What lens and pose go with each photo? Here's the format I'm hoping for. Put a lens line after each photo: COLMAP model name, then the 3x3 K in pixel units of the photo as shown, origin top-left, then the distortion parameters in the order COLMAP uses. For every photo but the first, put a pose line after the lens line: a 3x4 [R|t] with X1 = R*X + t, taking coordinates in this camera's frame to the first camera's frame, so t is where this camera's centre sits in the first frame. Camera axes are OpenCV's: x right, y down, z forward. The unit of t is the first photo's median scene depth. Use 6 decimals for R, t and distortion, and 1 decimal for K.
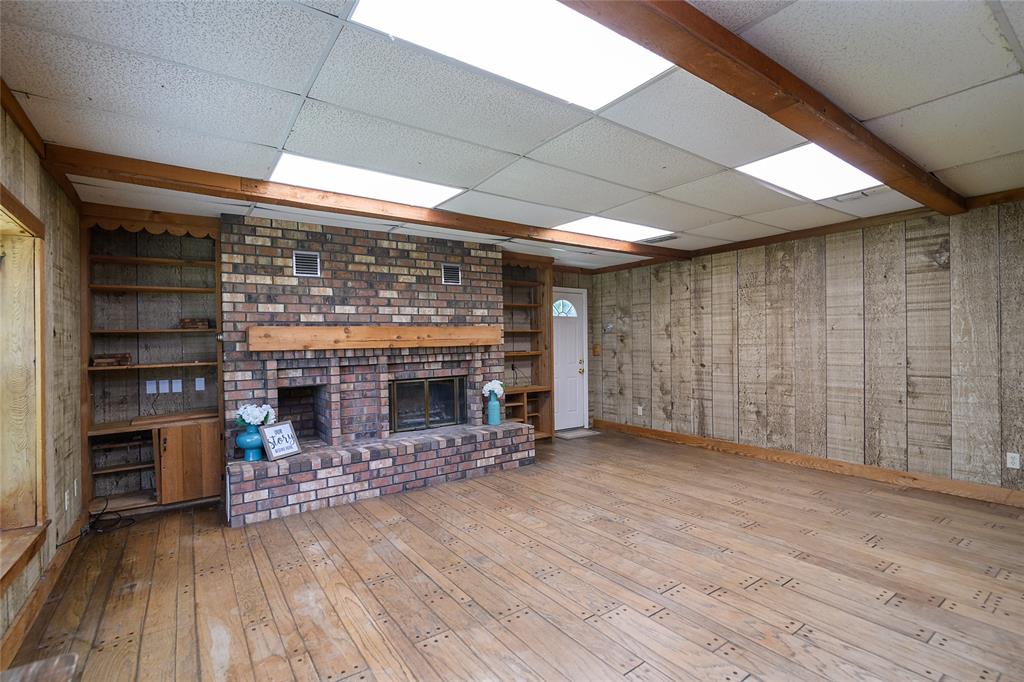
lens RADIAL K [[476.7, 0, 513.3], [0, 476.7, 343.9], [0, 0, 1]] dist [-0.012181, 0.000161]
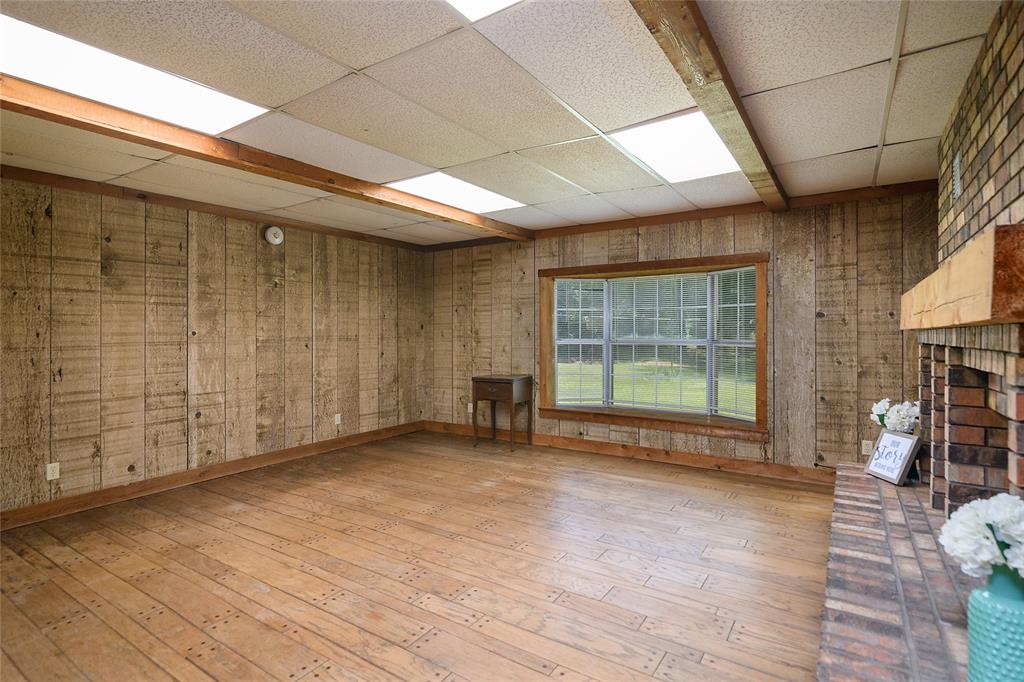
lens RADIAL K [[515.3, 0, 511.2], [0, 515.3, 337.6], [0, 0, 1]] dist [-0.000518, -0.000003]
pose [[-0.935194, 0.030013, -0.352862, 0.374068], [0.026934, 0.999544, 0.013634, -0.001016], [0.353110, 0.003246, -0.935576, 1.834855]]
